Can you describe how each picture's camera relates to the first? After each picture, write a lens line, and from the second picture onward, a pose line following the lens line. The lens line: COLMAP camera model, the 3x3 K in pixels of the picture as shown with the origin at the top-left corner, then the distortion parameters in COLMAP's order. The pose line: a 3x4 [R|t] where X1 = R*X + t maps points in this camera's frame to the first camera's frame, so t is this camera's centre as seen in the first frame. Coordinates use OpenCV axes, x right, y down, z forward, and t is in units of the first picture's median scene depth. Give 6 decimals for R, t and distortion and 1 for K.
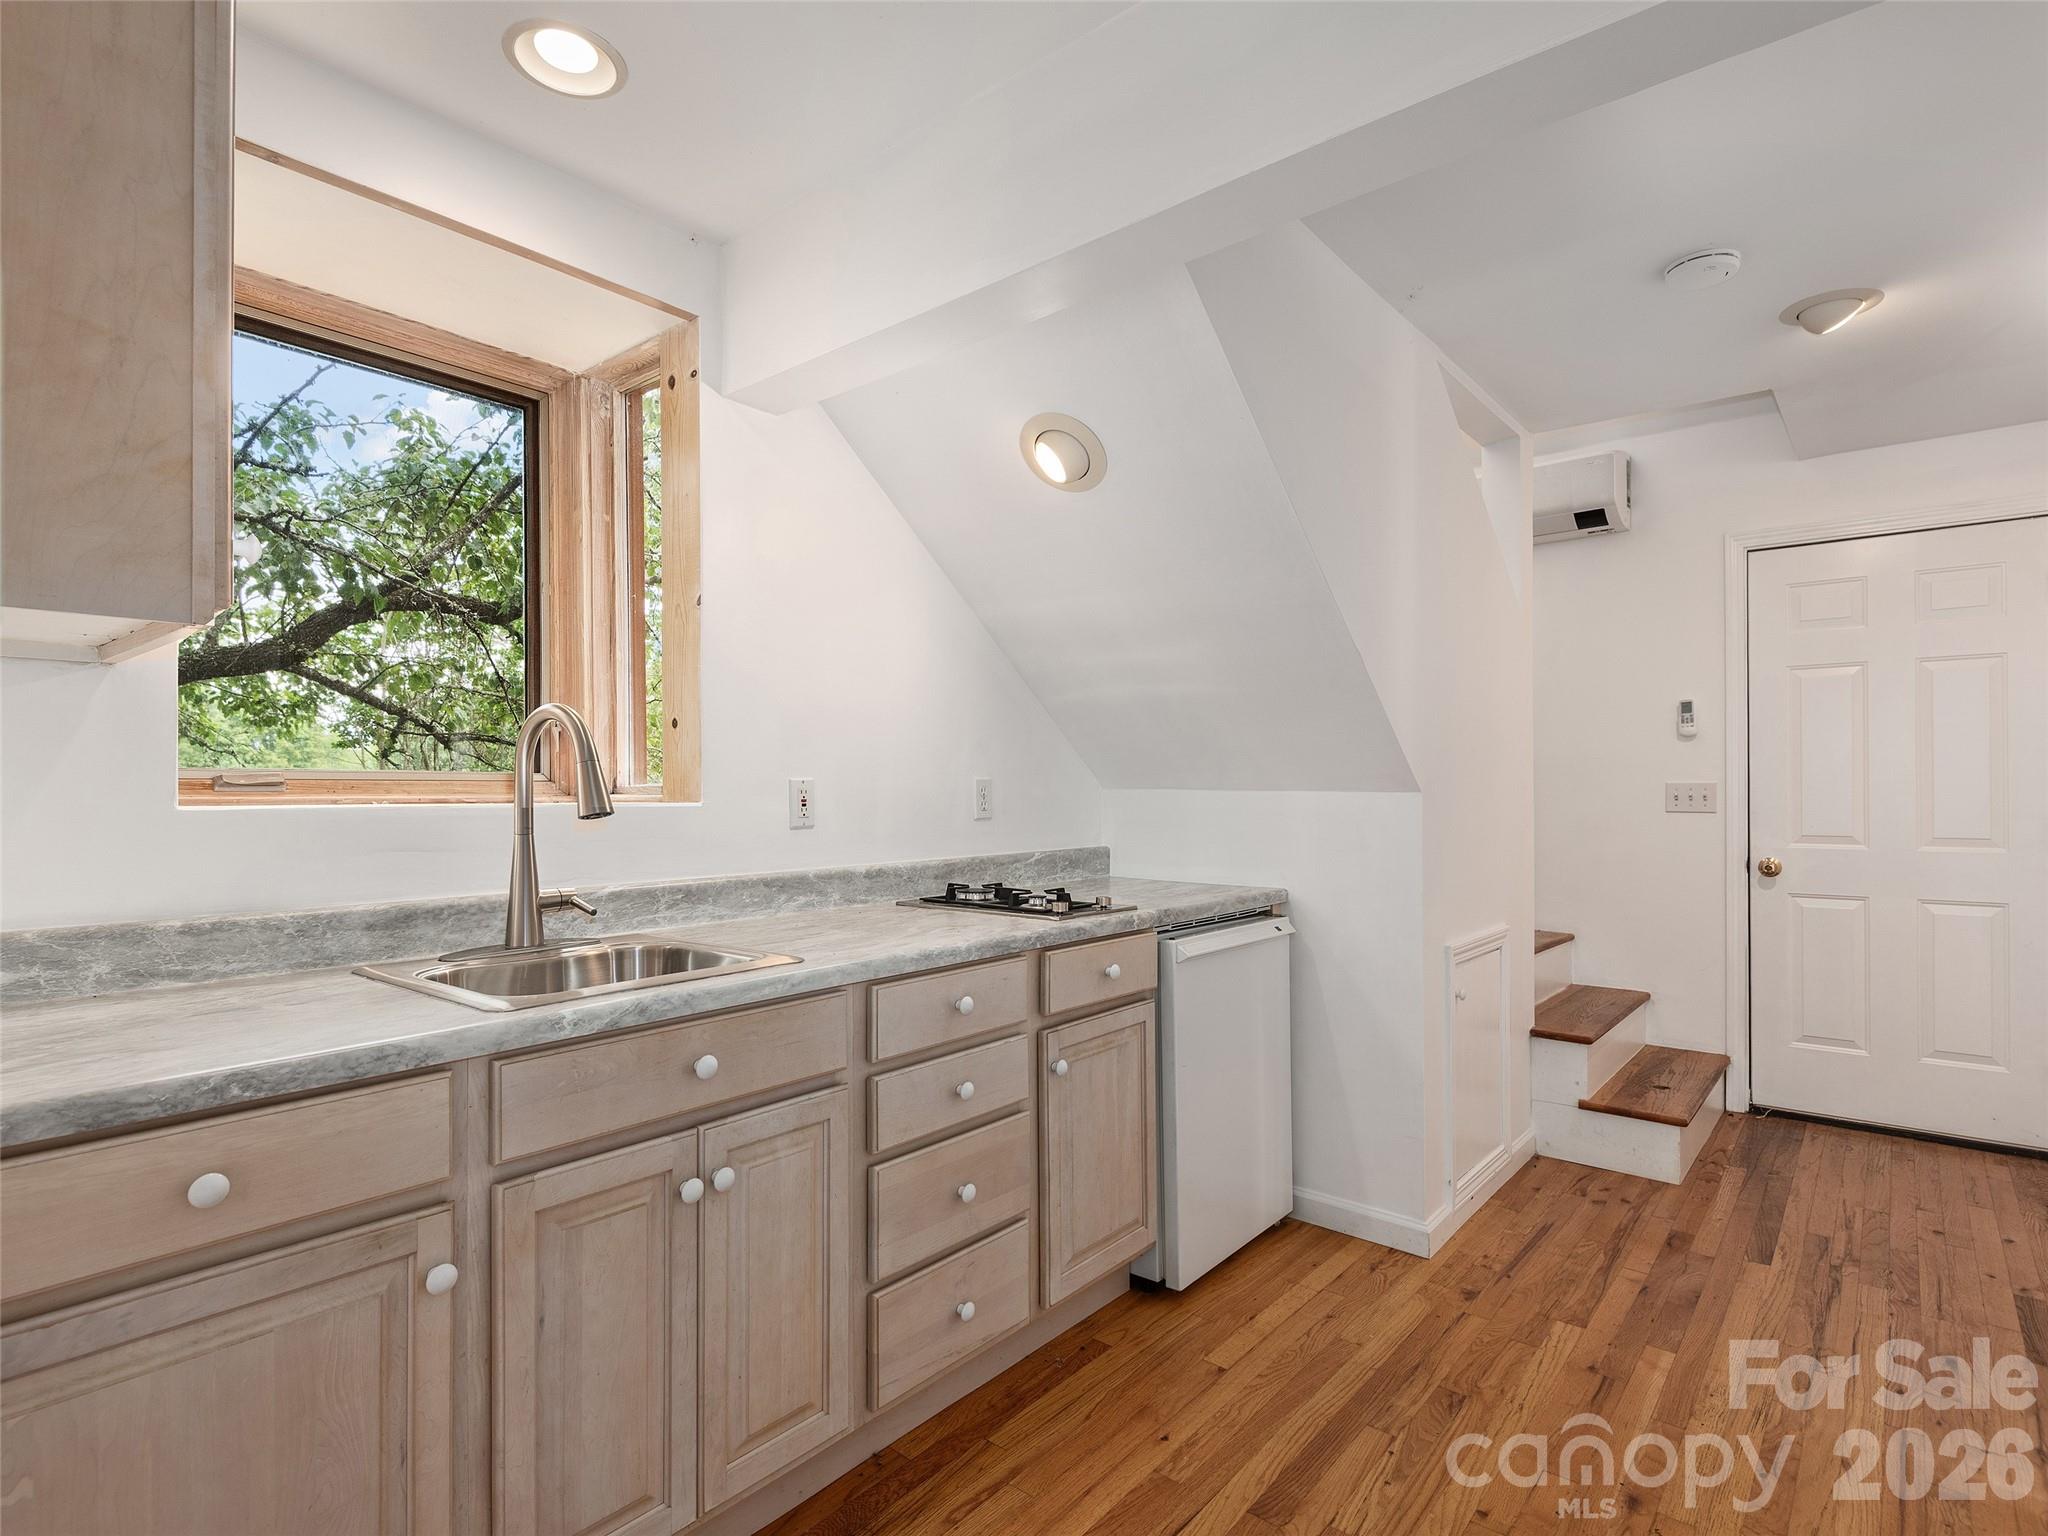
lens RADIAL K [[1046.6, 0, 1030.8], [0, 1046.6, 770.2], [0, 0, 1]] dist [-0.000937, -0.000526]
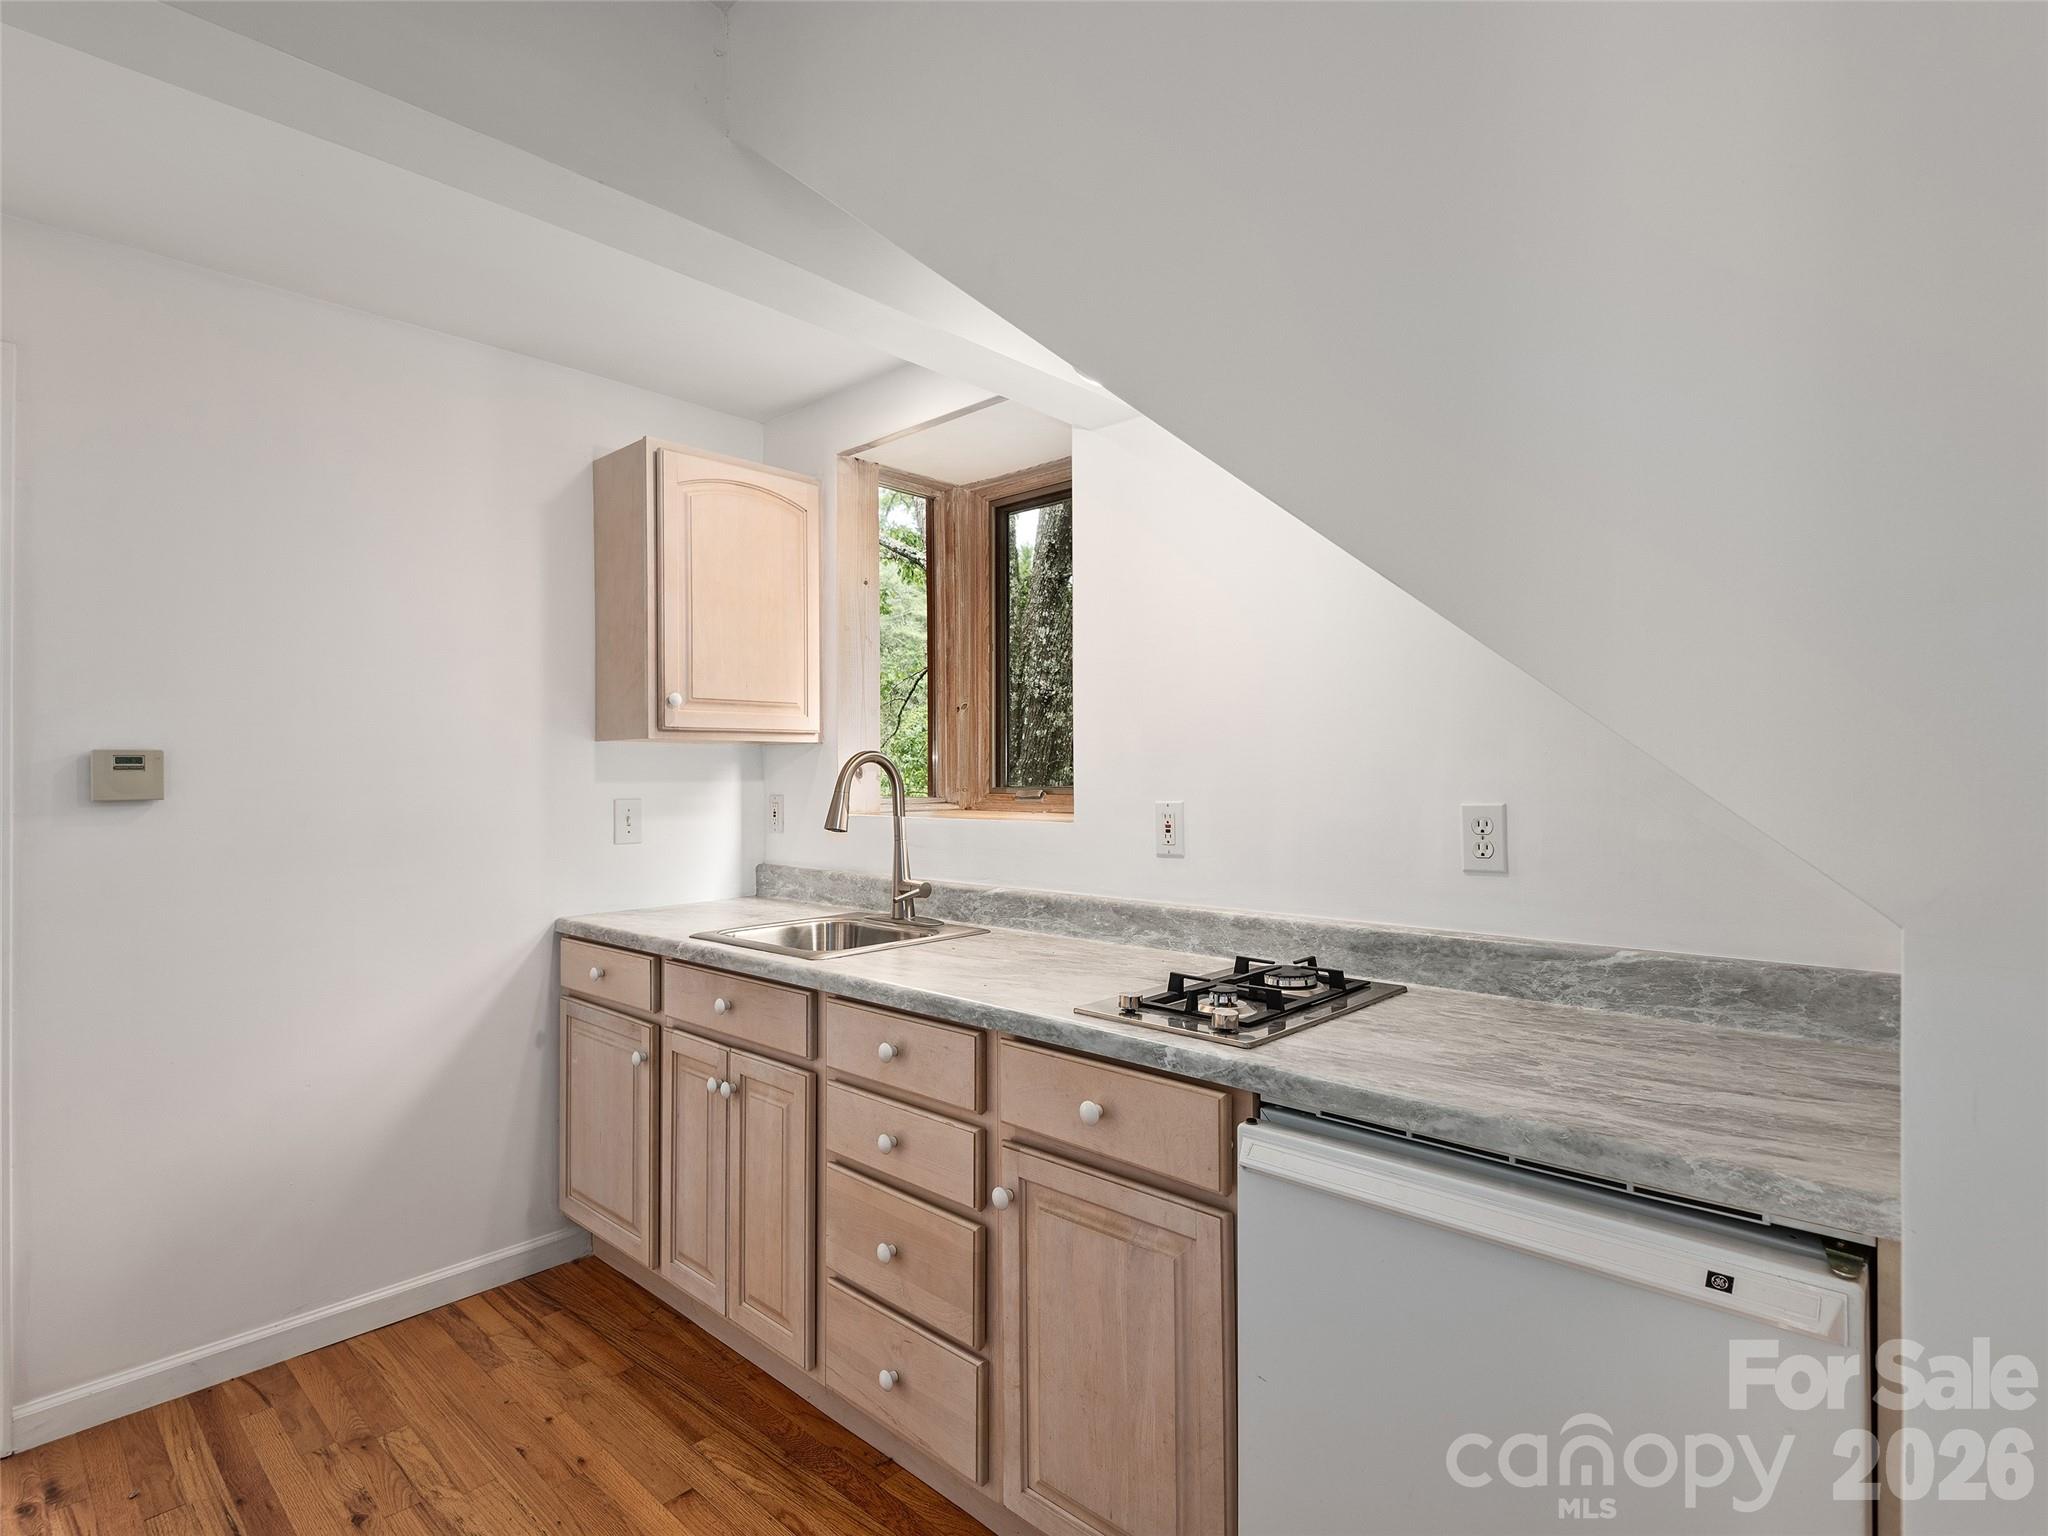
lens RADIAL K [[1046.6, 0, 1030.8], [0, 1046.6, 770.2], [0, 0, 1]] dist [-0.000937, -0.000526]
pose [[-0.061212, -0.002526, -0.998122, 0.762775], [0.019349, 0.999806, -0.003717, -0.019602], [0.997937, -0.019540, -0.061151, 1.048596]]
